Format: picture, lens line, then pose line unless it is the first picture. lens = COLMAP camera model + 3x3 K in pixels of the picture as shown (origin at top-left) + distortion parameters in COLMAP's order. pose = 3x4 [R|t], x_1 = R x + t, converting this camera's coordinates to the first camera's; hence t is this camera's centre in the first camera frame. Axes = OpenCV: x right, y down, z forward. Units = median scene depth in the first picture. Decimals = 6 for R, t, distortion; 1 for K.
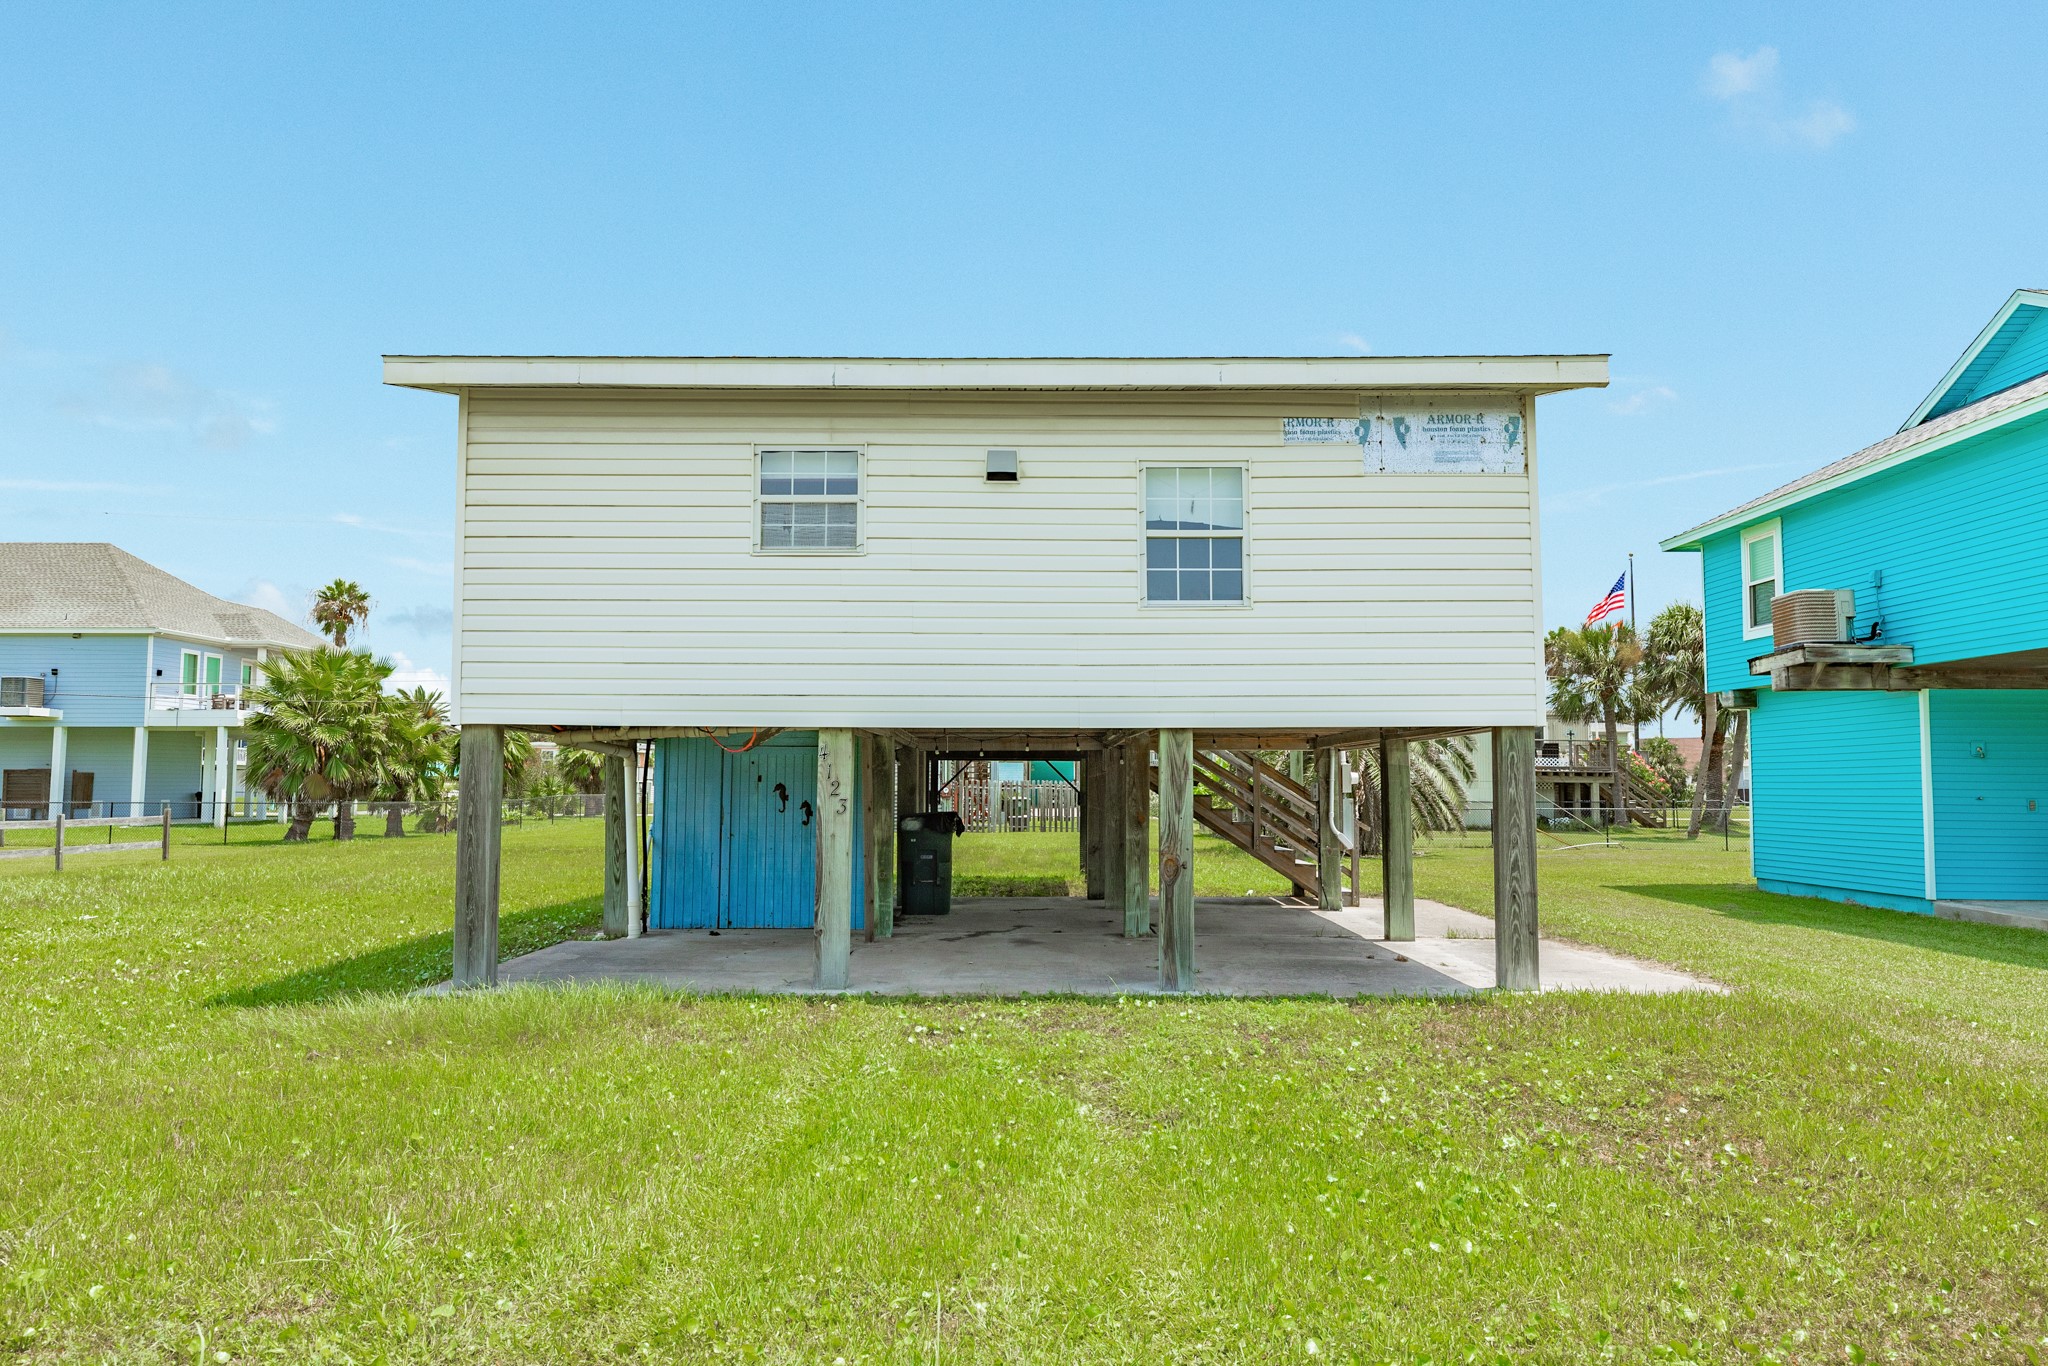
lens RADIAL K [[1381.9, 0, 1024.0], [0, 1381.9, 683.0], [0, 0, 1]] dist [0.008977, 0.002520]
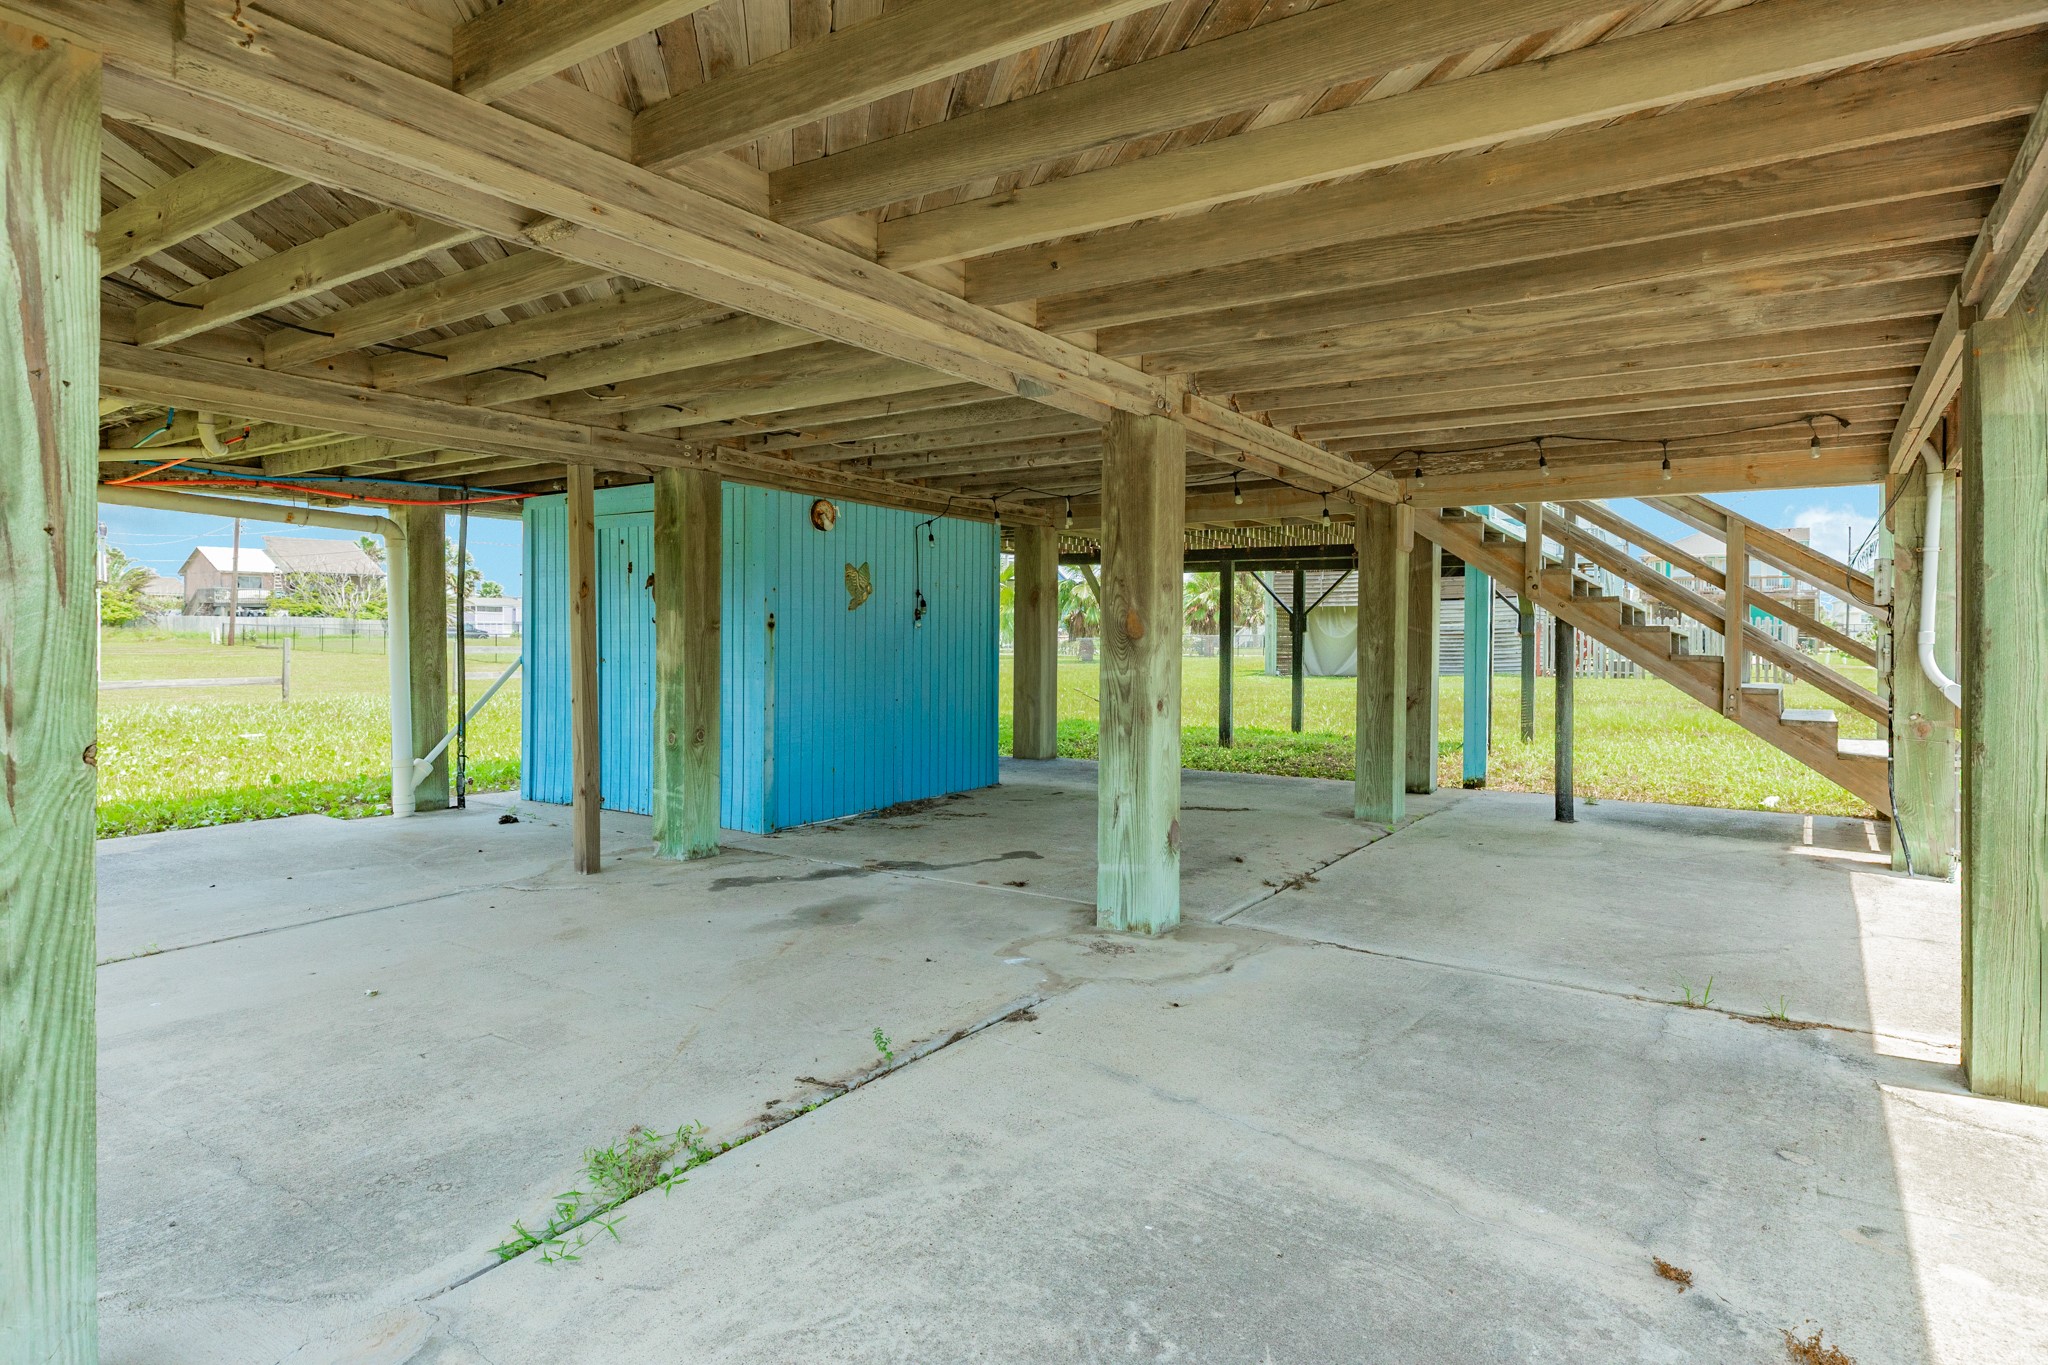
lens RADIAL K [[1123.6, 0, 1023.5], [0, 1123.6, 639.9], [0, 0, 1]] dist [0.013906, 0.000616]
pose [[0.827397, 0.001780, -0.561614, 0.308598], [0.040178, 0.997245, 0.062352, 0.105409], [0.560178, -0.074155, 0.825046, 0.946183]]
